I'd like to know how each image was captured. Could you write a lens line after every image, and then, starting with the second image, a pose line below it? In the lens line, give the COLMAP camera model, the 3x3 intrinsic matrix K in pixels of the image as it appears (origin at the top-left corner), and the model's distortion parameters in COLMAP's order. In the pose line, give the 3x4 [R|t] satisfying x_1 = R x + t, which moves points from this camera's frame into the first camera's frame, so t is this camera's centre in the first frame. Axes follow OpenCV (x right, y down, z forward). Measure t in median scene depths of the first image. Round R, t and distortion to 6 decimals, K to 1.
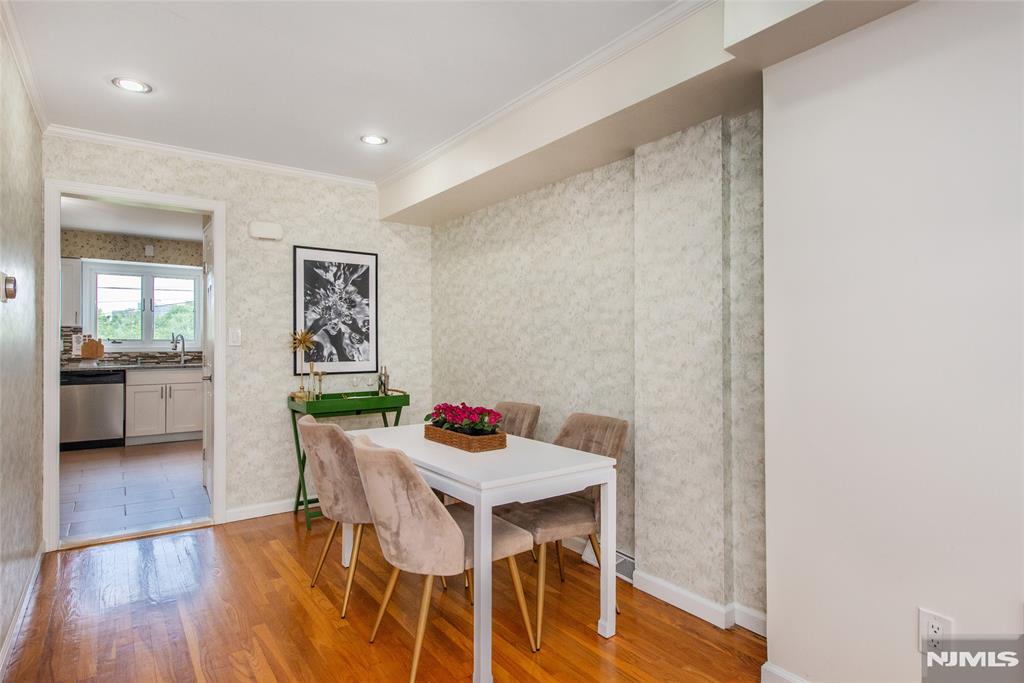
lens RADIAL K [[556.7, 0, 518.8], [0, 556.7, 341.8], [0, 0, 1]] dist [0.005874, -0.002225]
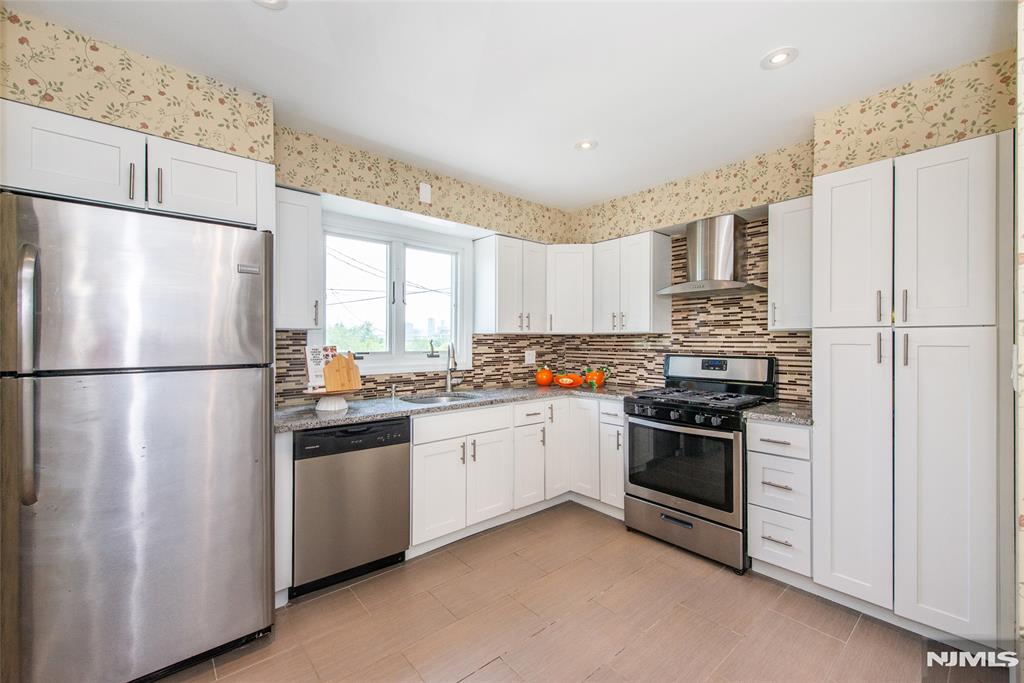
lens RADIAL K [[429.4, 0, 520.6], [0, 429.4, 342.8], [0, 0, 1]] dist [0.010119, -0.002859]
pose [[0.995653, -0.000184, 0.093141, -1.003322], [-0.000696, 0.999955, 0.009418, -0.031152], [-0.093139, -0.009442, 0.995608, 0.930962]]
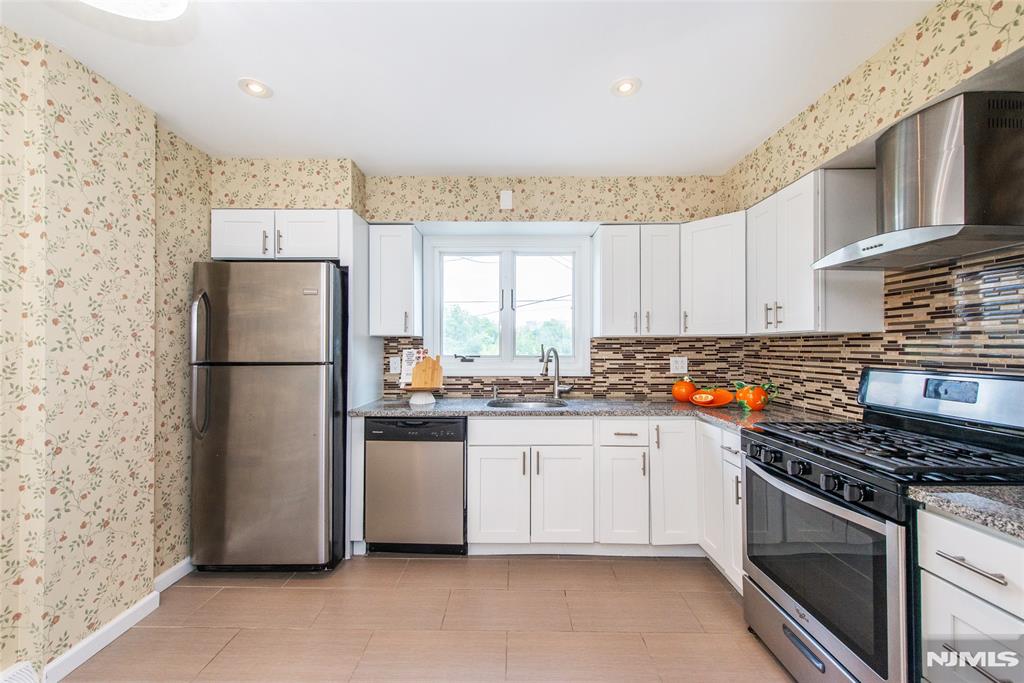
lens RADIAL K [[407.0, 0, 507.1], [0, 407.0, 342.9], [0, 0, 1]] dist [0.010625, -0.003846]
pose [[0.798908, -0.004861, -0.601434, -0.684567], [0.002636, 0.999986, -0.004581, -0.028234], [0.601448, 0.002074, 0.798910, 1.109277]]
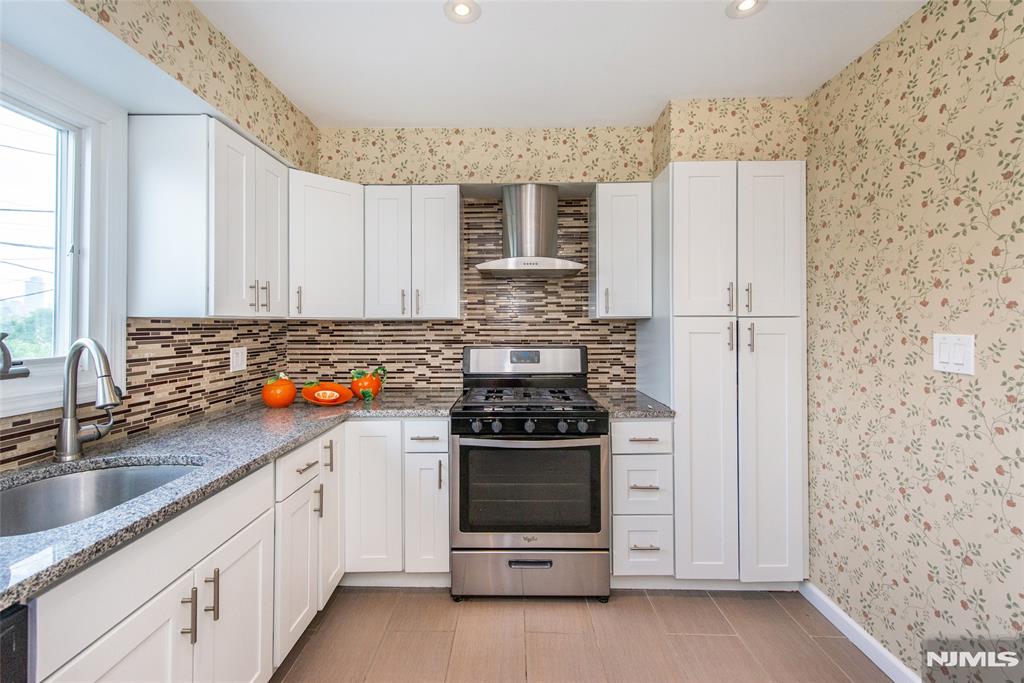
lens RADIAL K [[429.4, 0, 517.5], [0, 429.4, 323.1], [0, 0, 1]] dist [0.010119, -0.002859]
pose [[0.597129, 0.002610, 0.802141, -1.125409], [-0.000782, 0.999996, -0.002671, -0.034973], [-0.802145, 0.000968, 0.597129, 1.282571]]
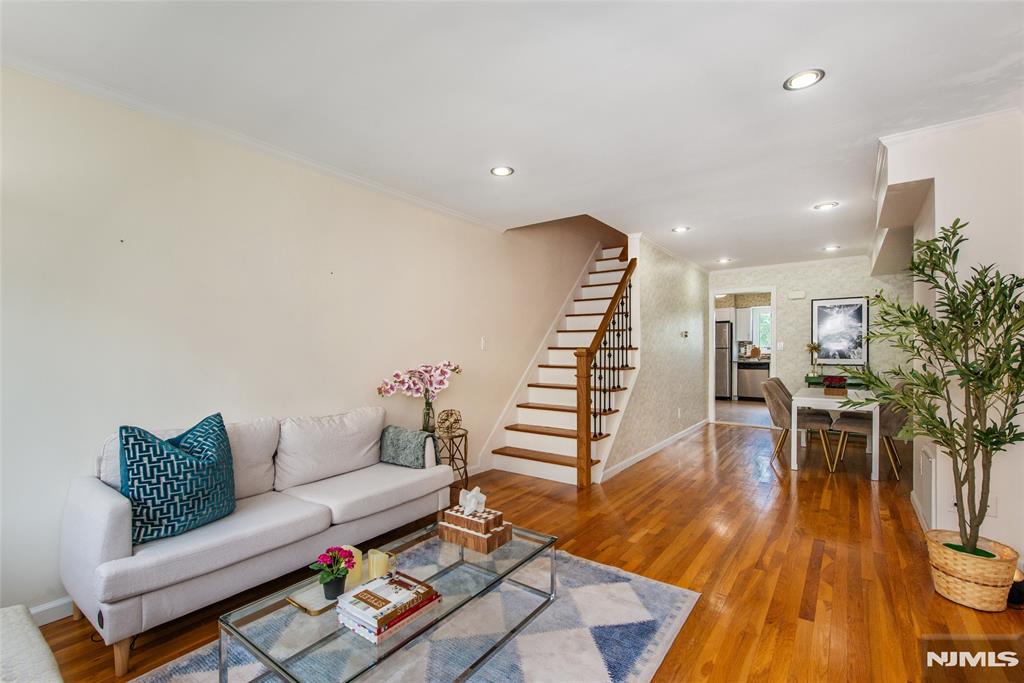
lens RADIAL K [[452.9, 0, 509.8], [0, 452.9, 350.7], [0, 0, 1]] dist [0.004115, 0.000345]
pose [[0.292584, 0.000588, -0.956240, 0.860953], [0.003997, 0.999990, 0.001838, 0.001970], [0.956231, -0.004360, 0.292579, -0.523079]]
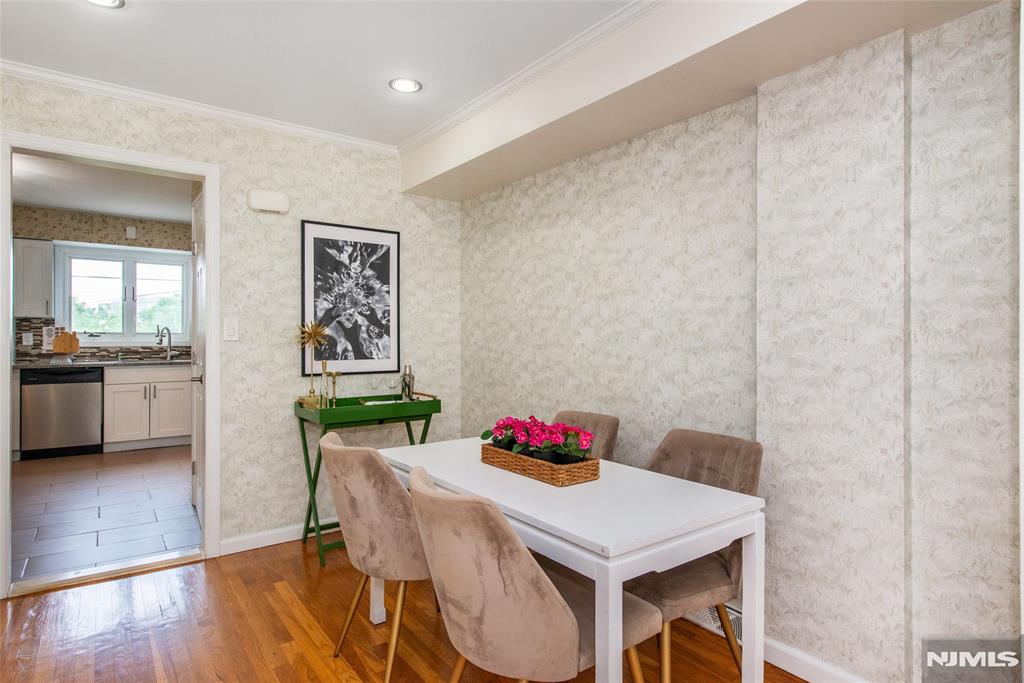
lens RADIAL K [[556.7, 0, 514.7], [0, 556.7, 339.1], [0, 0, 1]] dist [0.005874, -0.002225]
pose [[0.999949, 0.002744, 0.009743, -0.098235], [-0.002795, 0.999983, 0.005210, -0.000499], [-0.009729, -0.005237, 0.999939, 0.172759]]
